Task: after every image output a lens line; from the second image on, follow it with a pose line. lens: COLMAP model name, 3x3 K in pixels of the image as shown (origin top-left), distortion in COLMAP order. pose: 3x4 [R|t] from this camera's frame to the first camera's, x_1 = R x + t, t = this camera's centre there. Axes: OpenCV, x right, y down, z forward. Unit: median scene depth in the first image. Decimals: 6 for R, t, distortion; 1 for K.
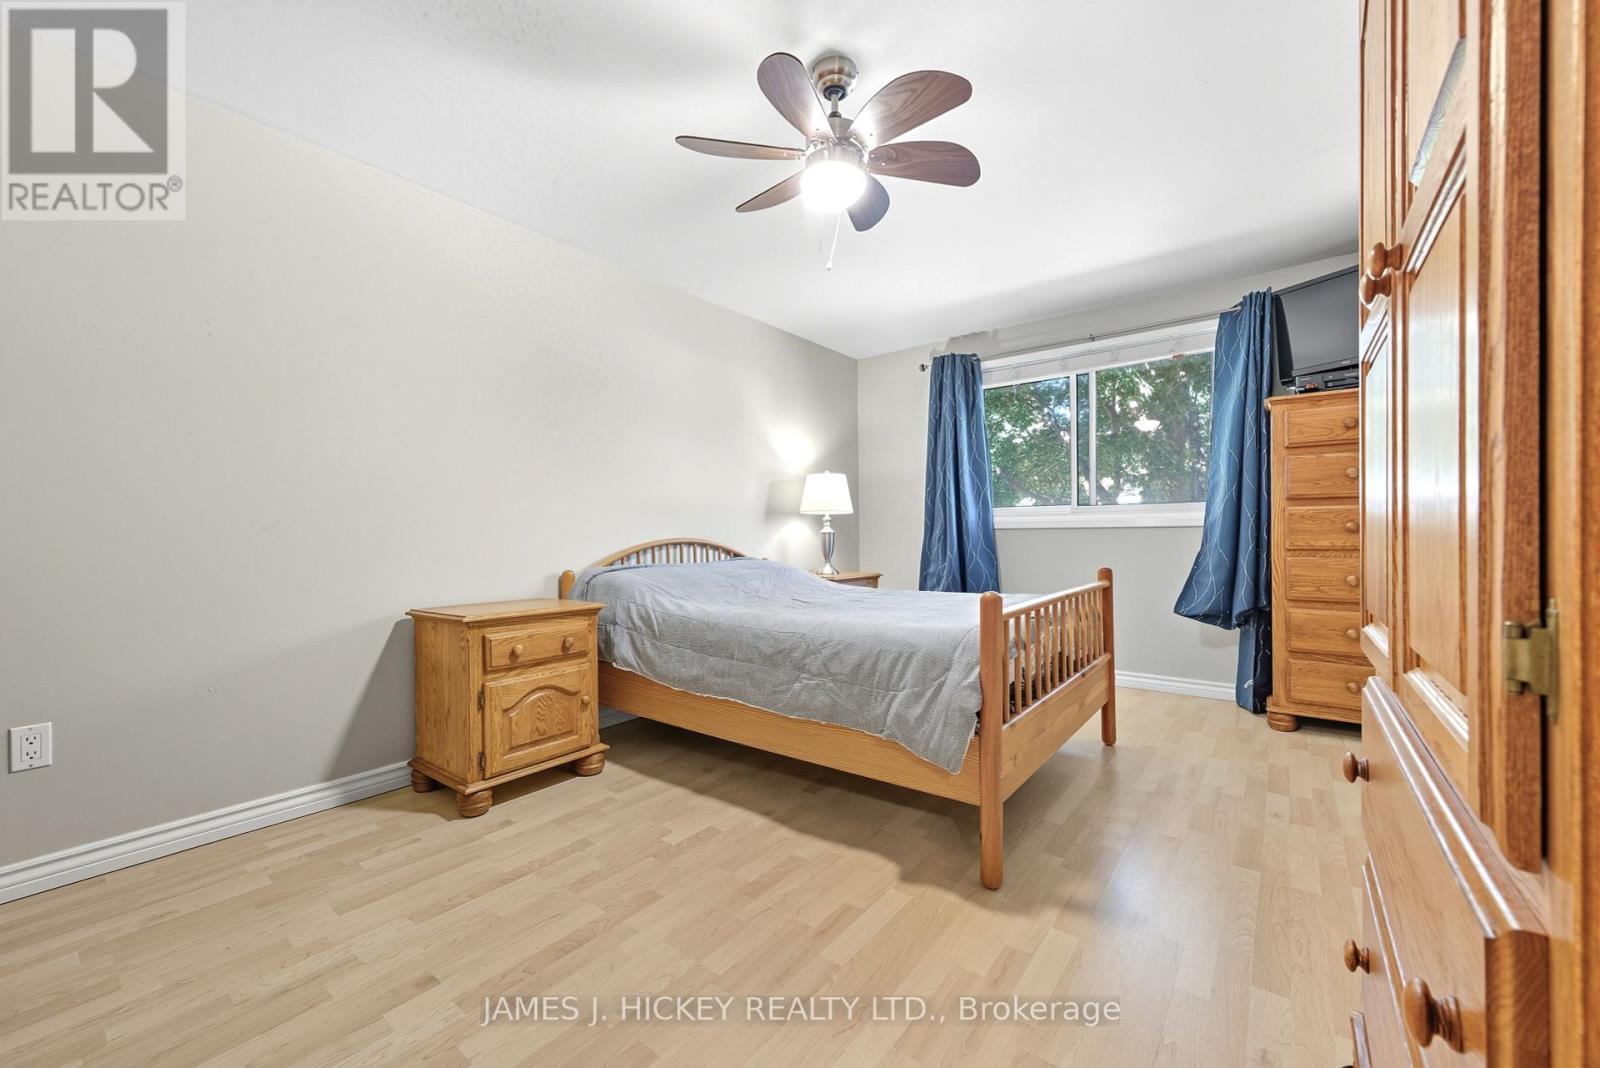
lens RADIAL K [[632.5, 0, 794.4], [0, 632.5, 534.4], [0, 0, 1]] dist [0.004472, -0.002210]
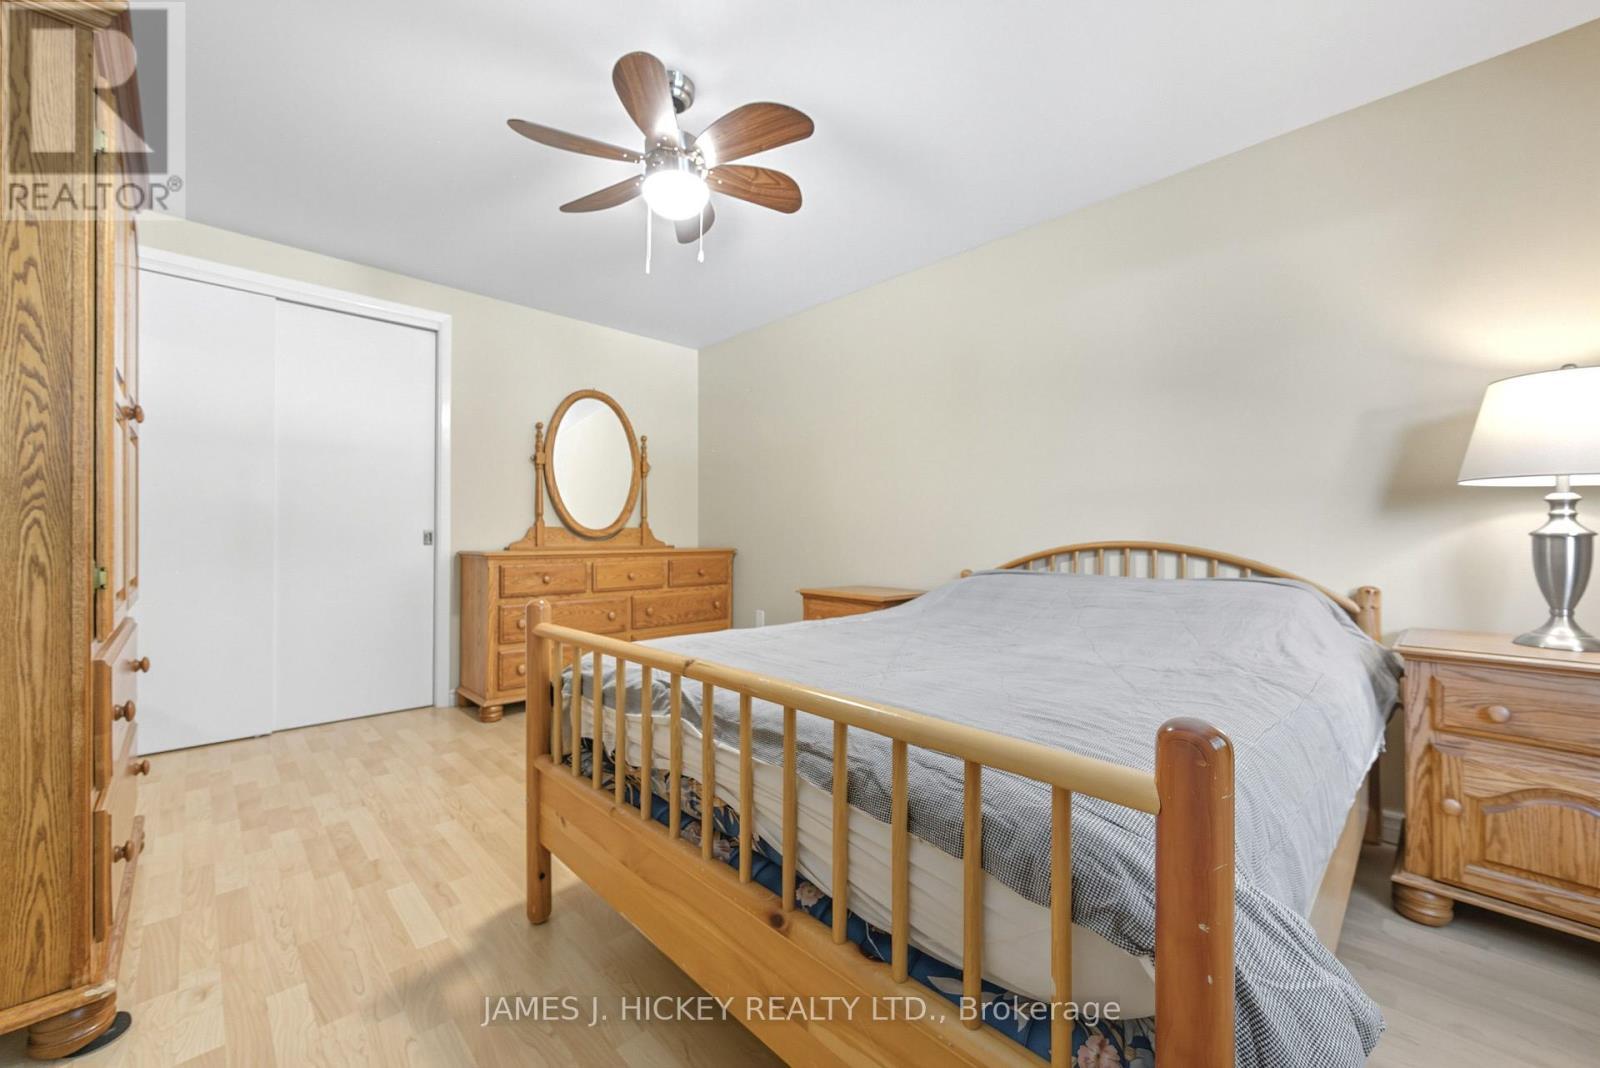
lens RADIAL K [[632.5, 0, 794.7], [0, 632.5, 530.5], [0, 0, 1]] dist [0.004472, -0.002210]
pose [[-0.140463, 0.002320, -0.990083, 0.522815], [0.000520, 0.999997, 0.002269, -0.006909], [0.990086, -0.000196, -0.140464, 0.669884]]
